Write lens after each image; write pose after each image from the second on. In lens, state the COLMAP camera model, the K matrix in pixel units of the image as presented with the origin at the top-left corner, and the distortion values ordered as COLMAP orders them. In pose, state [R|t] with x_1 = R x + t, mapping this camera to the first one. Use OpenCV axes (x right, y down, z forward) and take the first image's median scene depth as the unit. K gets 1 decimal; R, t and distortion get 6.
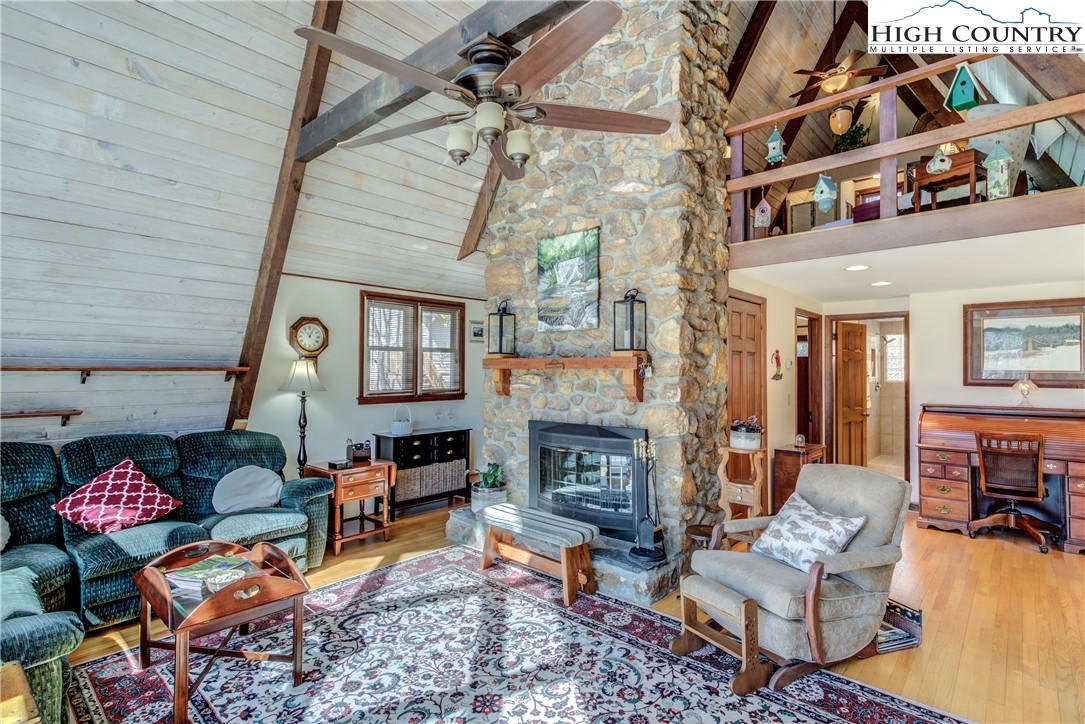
lens RADIAL K [[543.0, 0, 542.5], [0, 543.0, 362.0], [0, 0, 1]] dist [-0.003431, 0.011980]
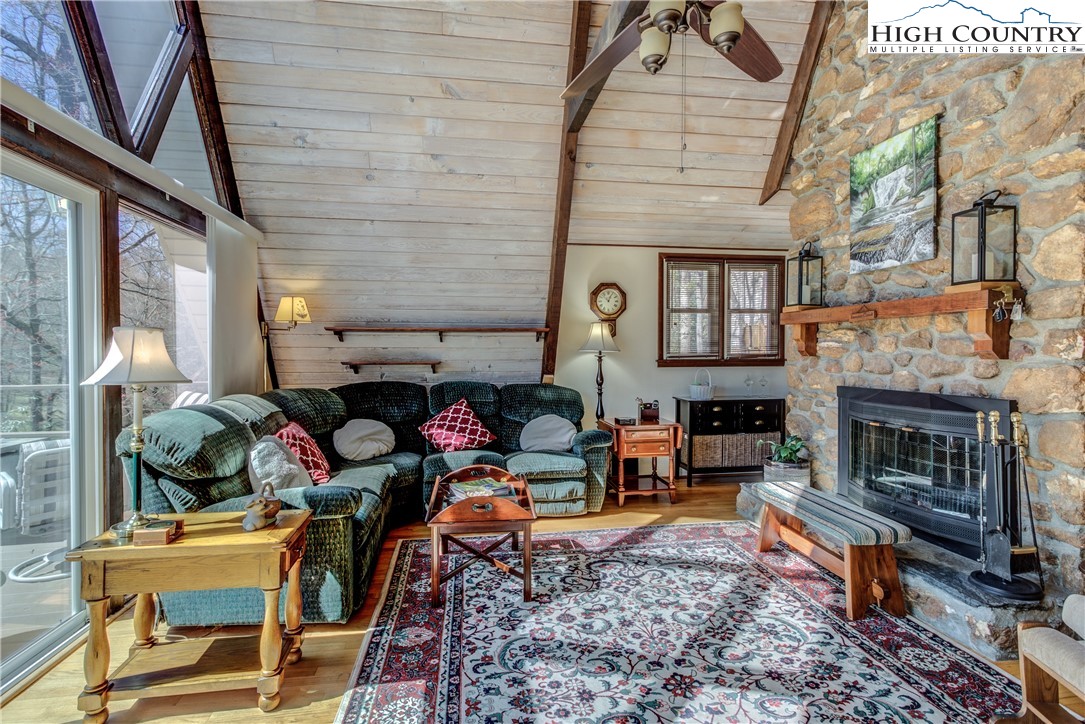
lens RADIAL K [[530.1, 0, 527.2], [0, 530.1, 359.6], [0, 0, 1]] dist [-0.000998, 0.006289]
pose [[0.762422, 0.005970, -0.647052, 0.159279], [0.015211, 0.999516, 0.027145, 0.047759], [0.646901, -0.030538, 0.761962, 0.126253]]
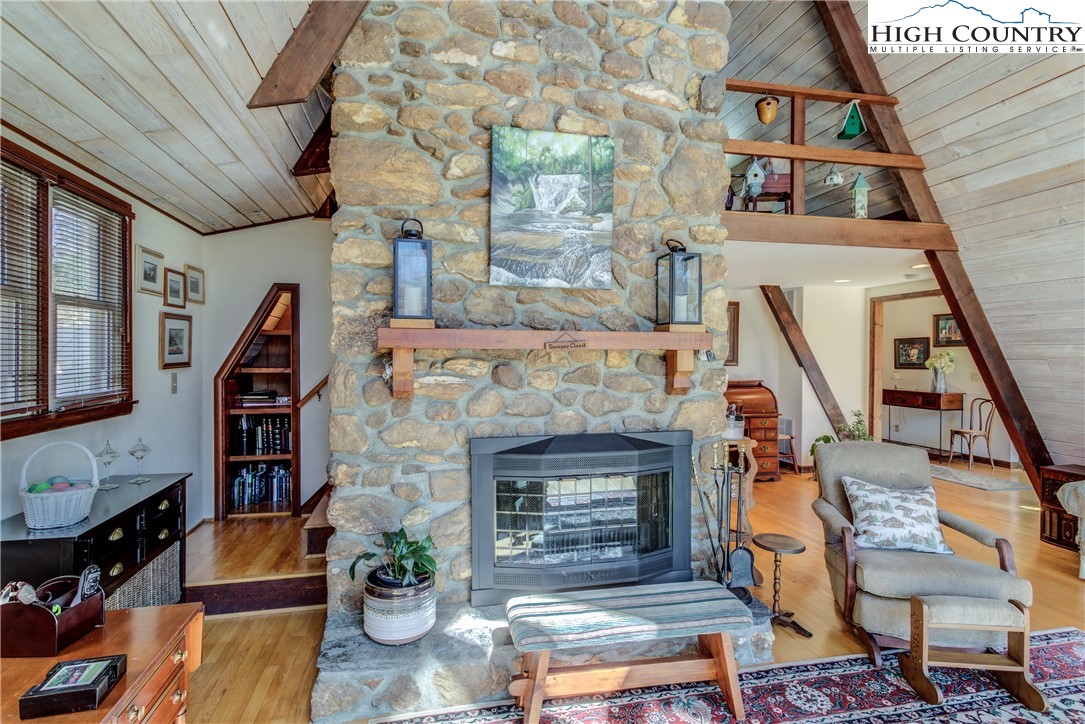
lens RADIAL K [[543.0, 0, 542.5], [0, 543.0, 362.0], [0, 0, 1]] dist [-0.003431, 0.011980]
pose [[0.571420, -0.011613, 0.820576, -0.541410], [-0.013702, 0.999625, 0.023688, 0.014521], [-0.820543, -0.024779, 0.571047, 0.743786]]
